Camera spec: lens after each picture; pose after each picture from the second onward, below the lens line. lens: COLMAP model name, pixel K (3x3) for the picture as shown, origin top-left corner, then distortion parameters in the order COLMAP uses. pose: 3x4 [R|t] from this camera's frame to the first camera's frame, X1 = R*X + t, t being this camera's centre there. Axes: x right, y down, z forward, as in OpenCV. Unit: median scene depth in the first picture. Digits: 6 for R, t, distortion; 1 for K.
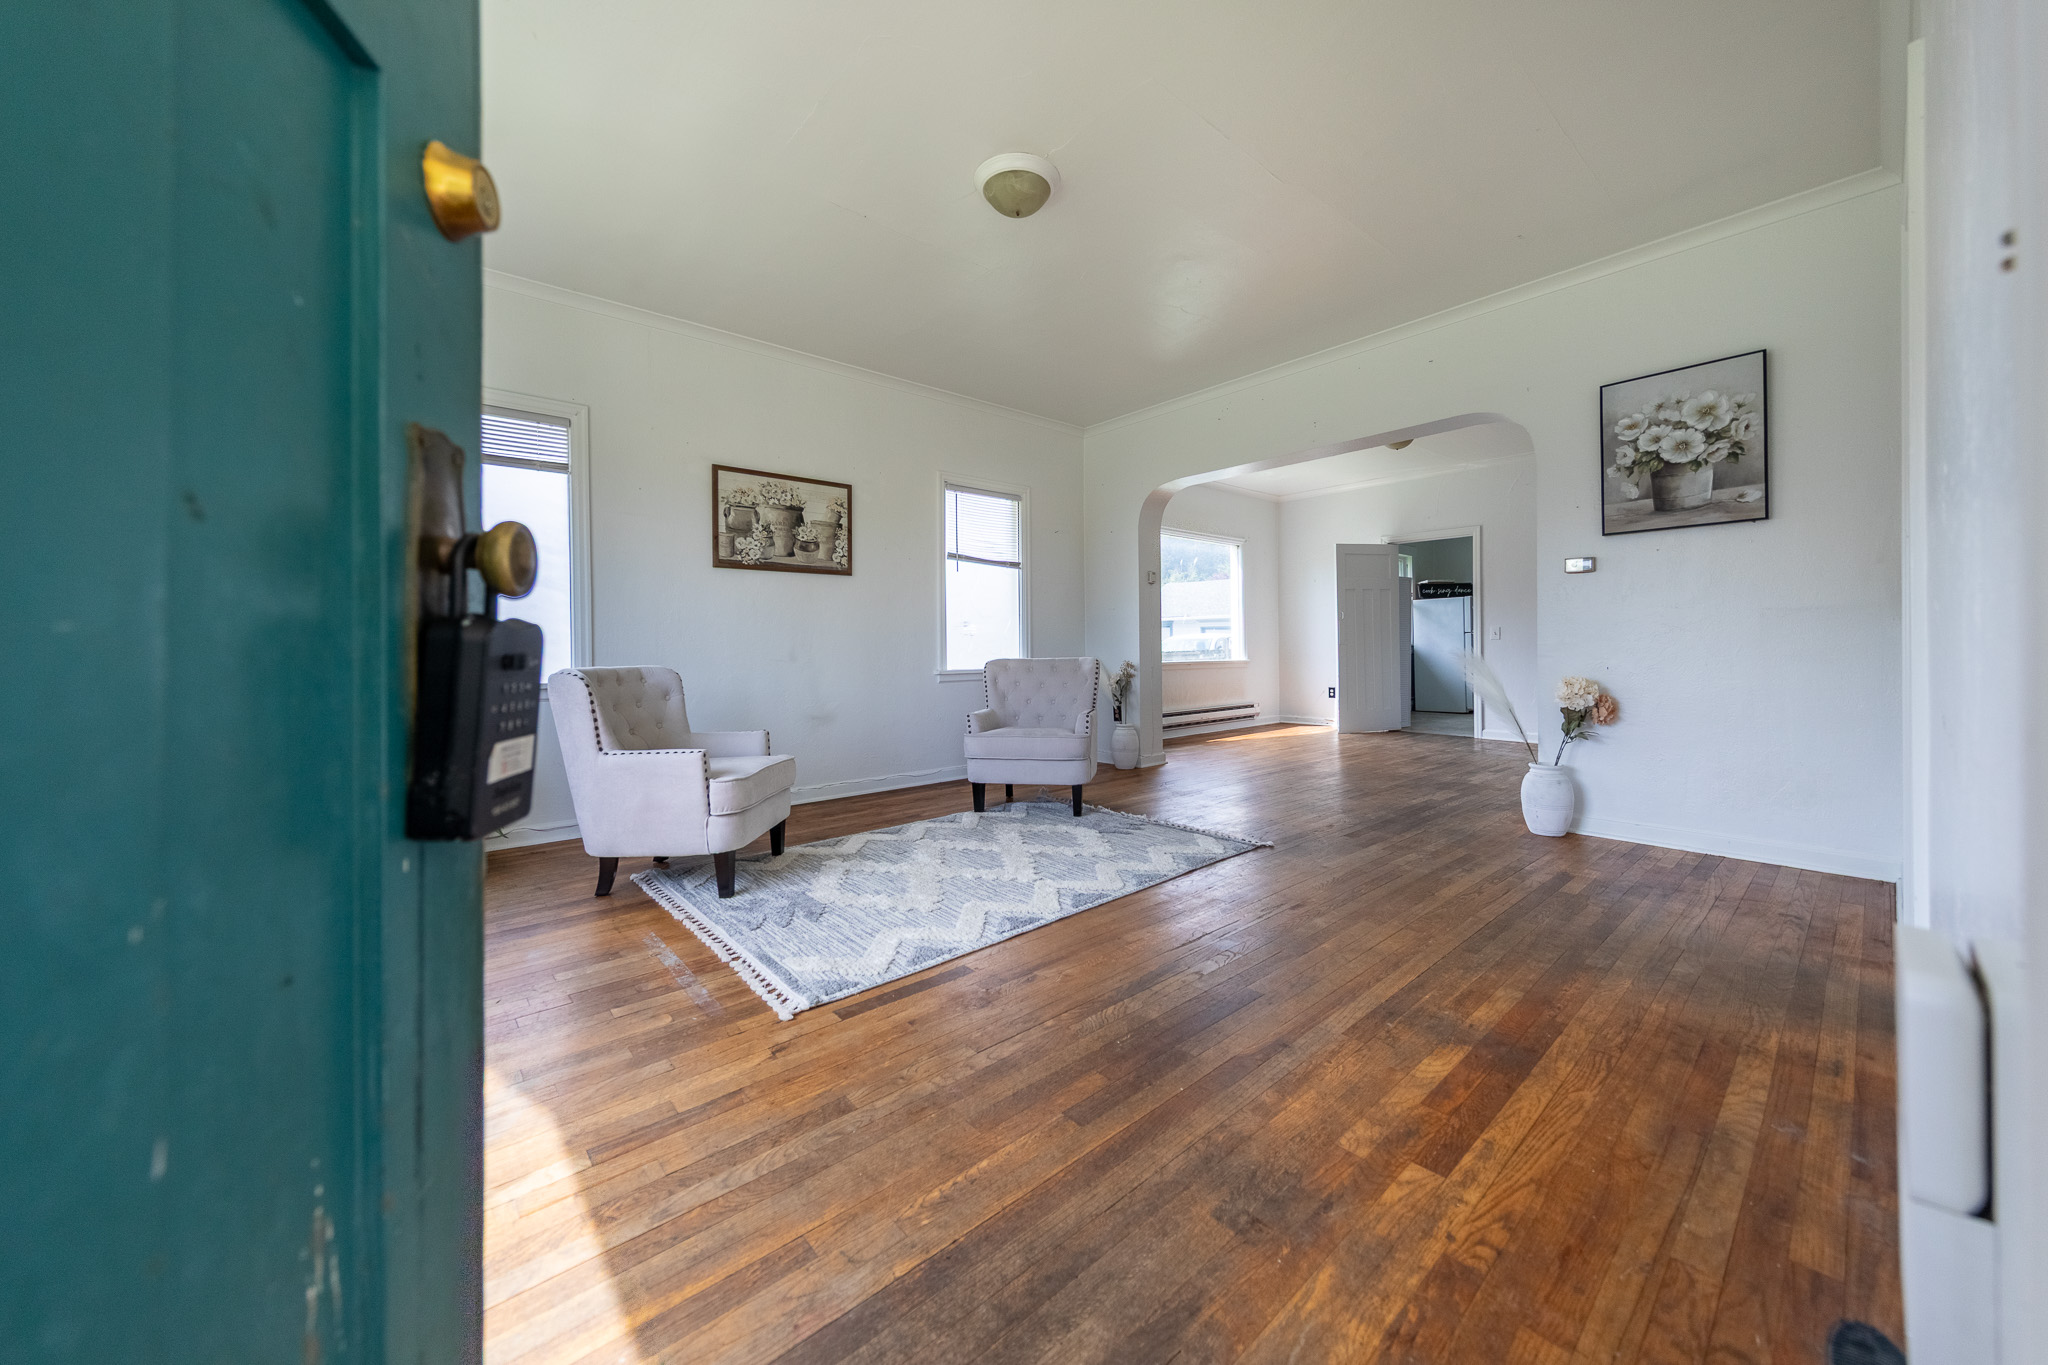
lens RADIAL K [[730.7, 0, 1031.5], [0, 730.7, 651.0], [0, 0, 1]] dist [0.001017, 0.000039]
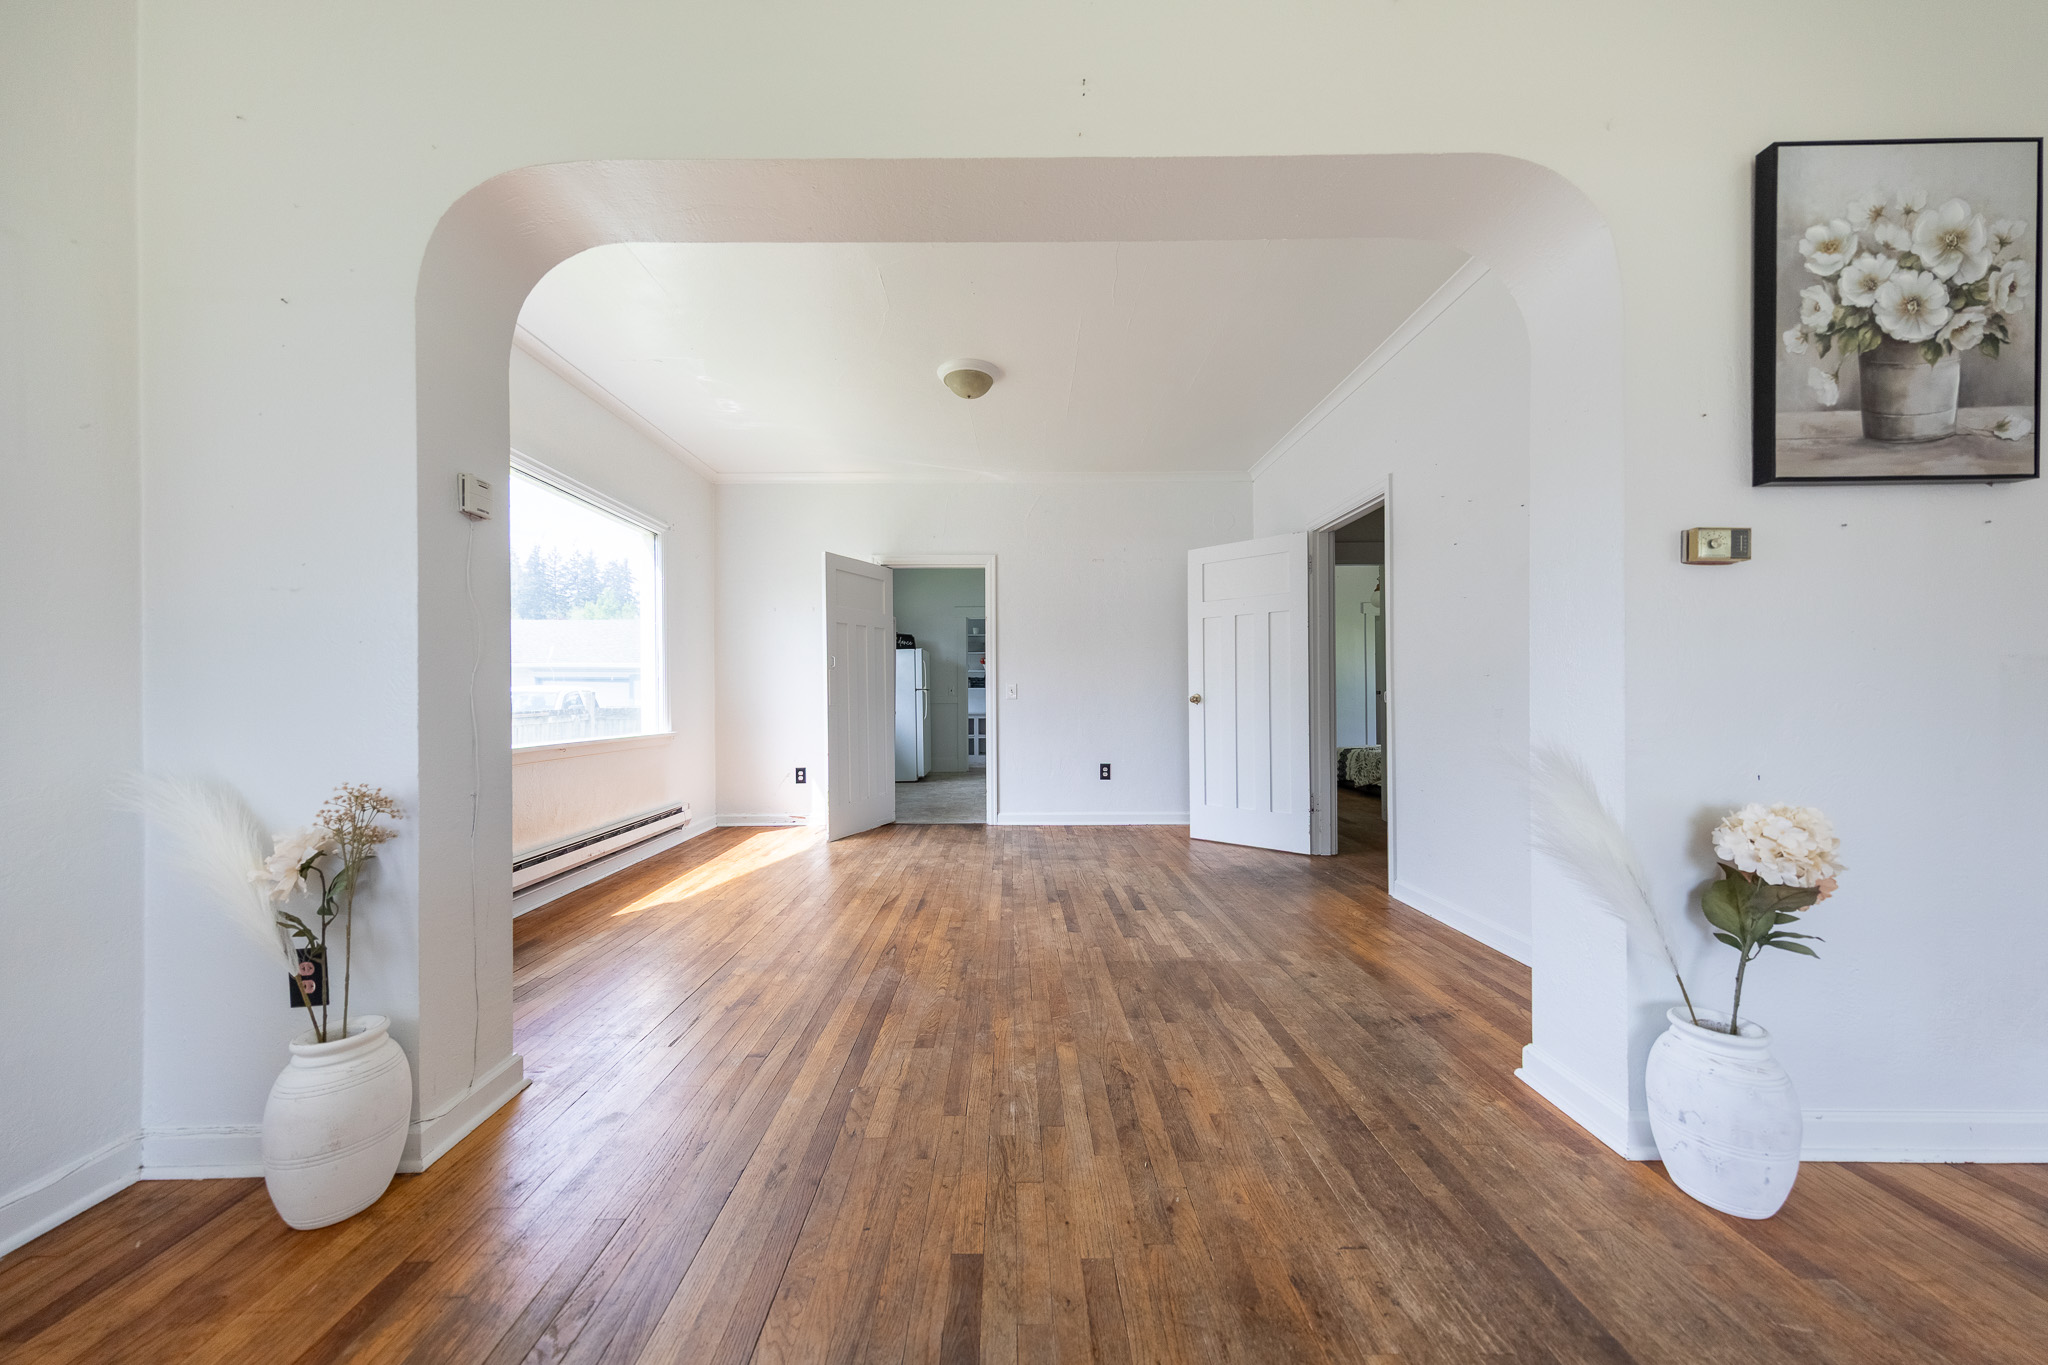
lens RADIAL K [[669.7, 0, 1008.8], [0, 669.7, 694.9], [0, 0, 1]] dist [0.001167, 0.000037]
pose [[0.657076, 0.005404, 0.753805, 0.172681], [0.004301, 0.999931, -0.010918, -0.025802], [-0.753812, 0.010416, 0.657007, 1.107544]]
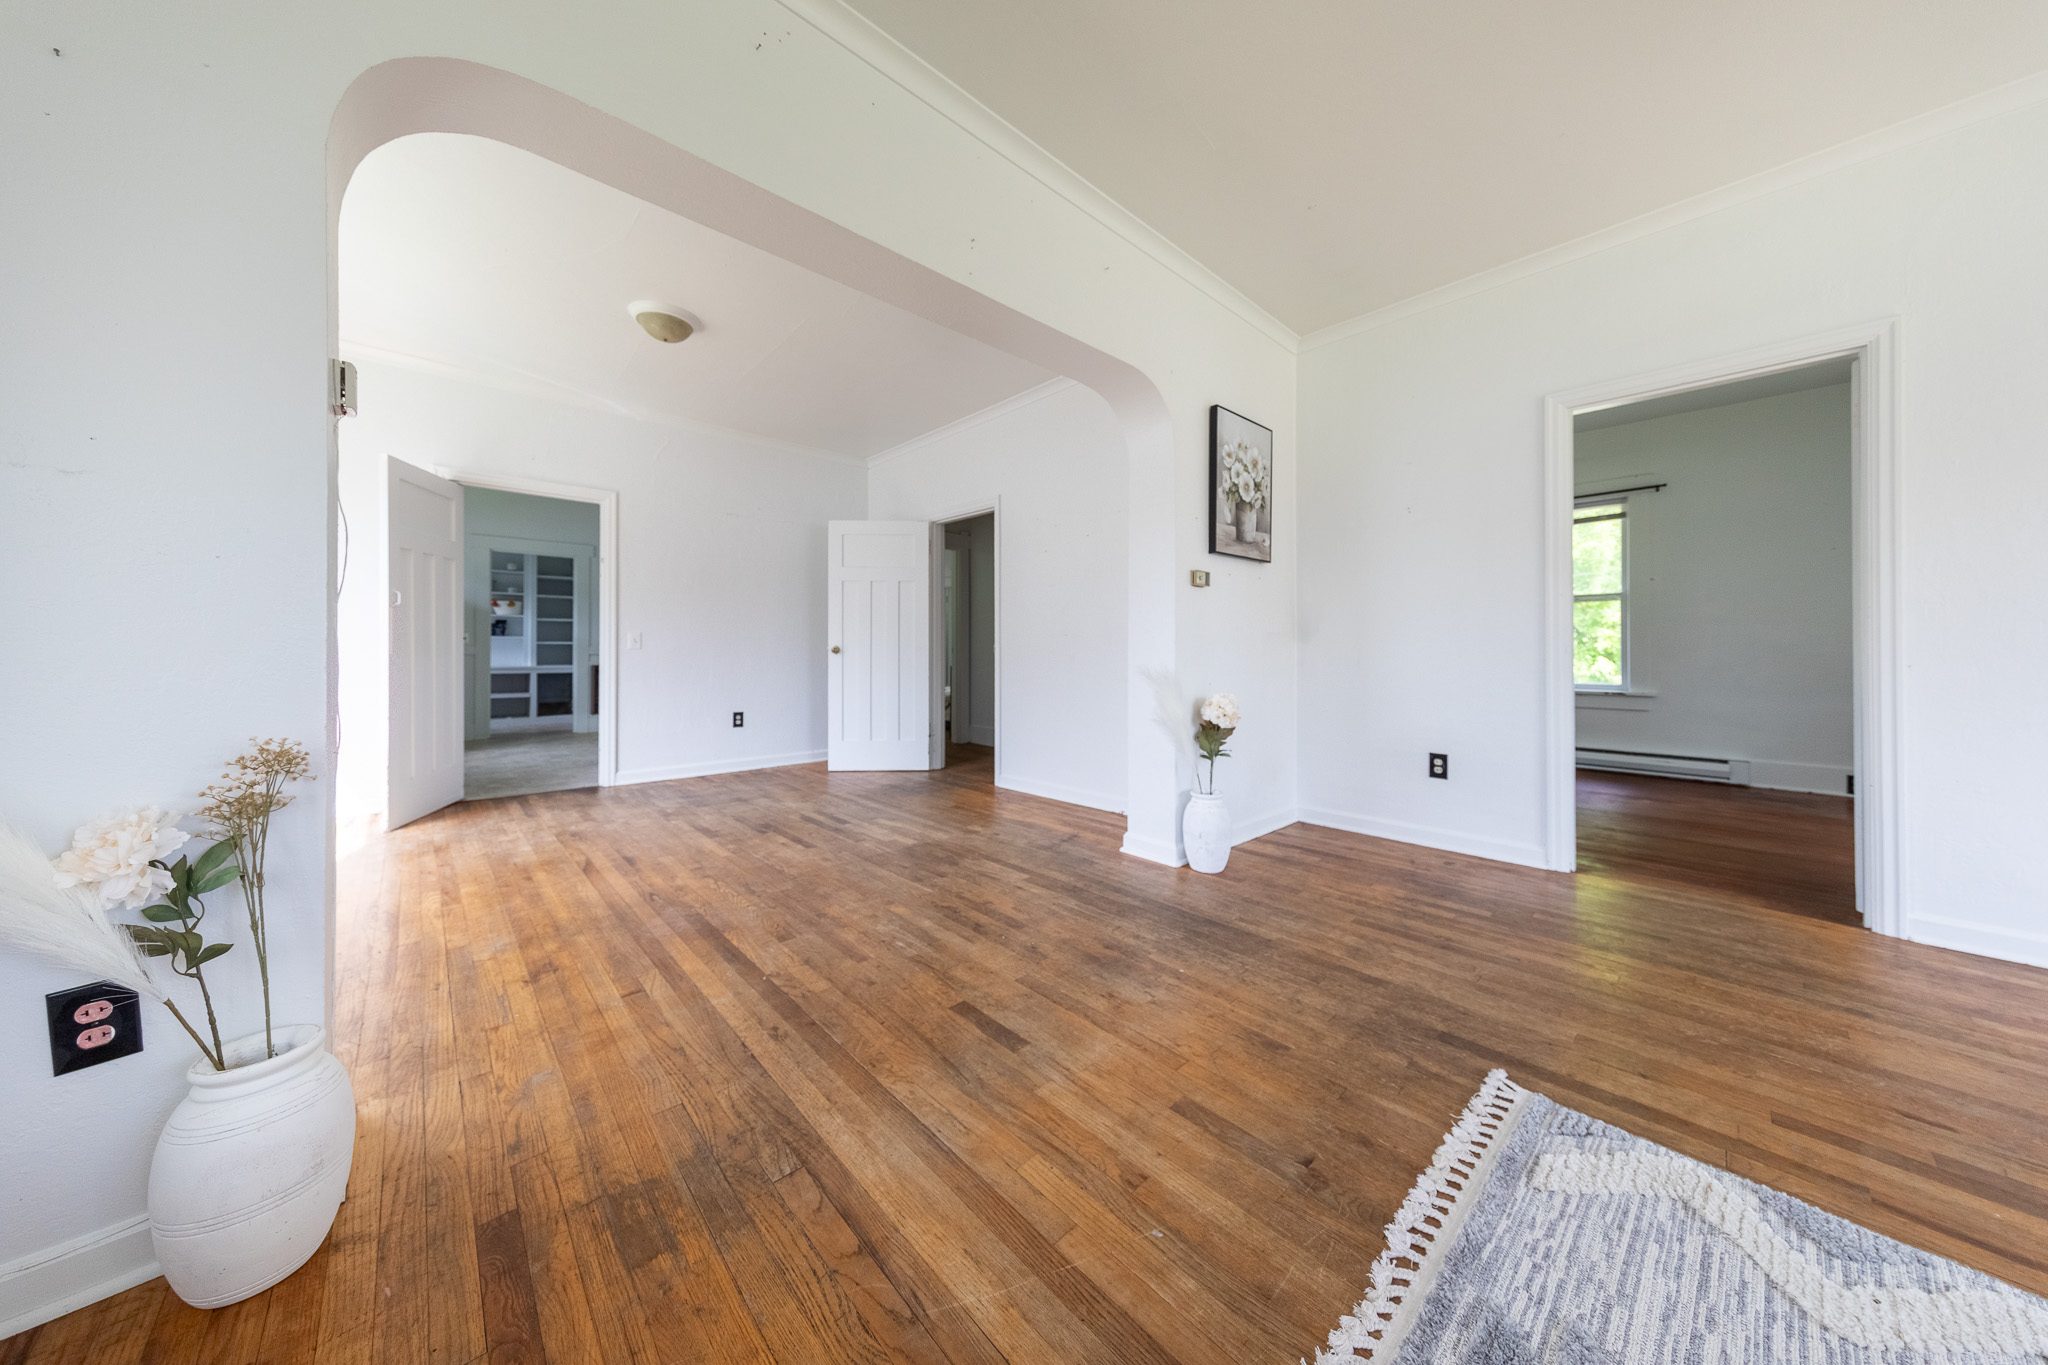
lens RADIAL K [[650.2, 0, 1030.3], [0, 650.2, 644.8], [0, 0, 1]] dist [0.000173, 0.000016]
pose [[-0.035637, 0.015000, 0.999252, -0.104812], [0.002562, 0.999885, -0.014918, -0.018604], [-0.999362, 0.002029, -0.035671, 1.314975]]
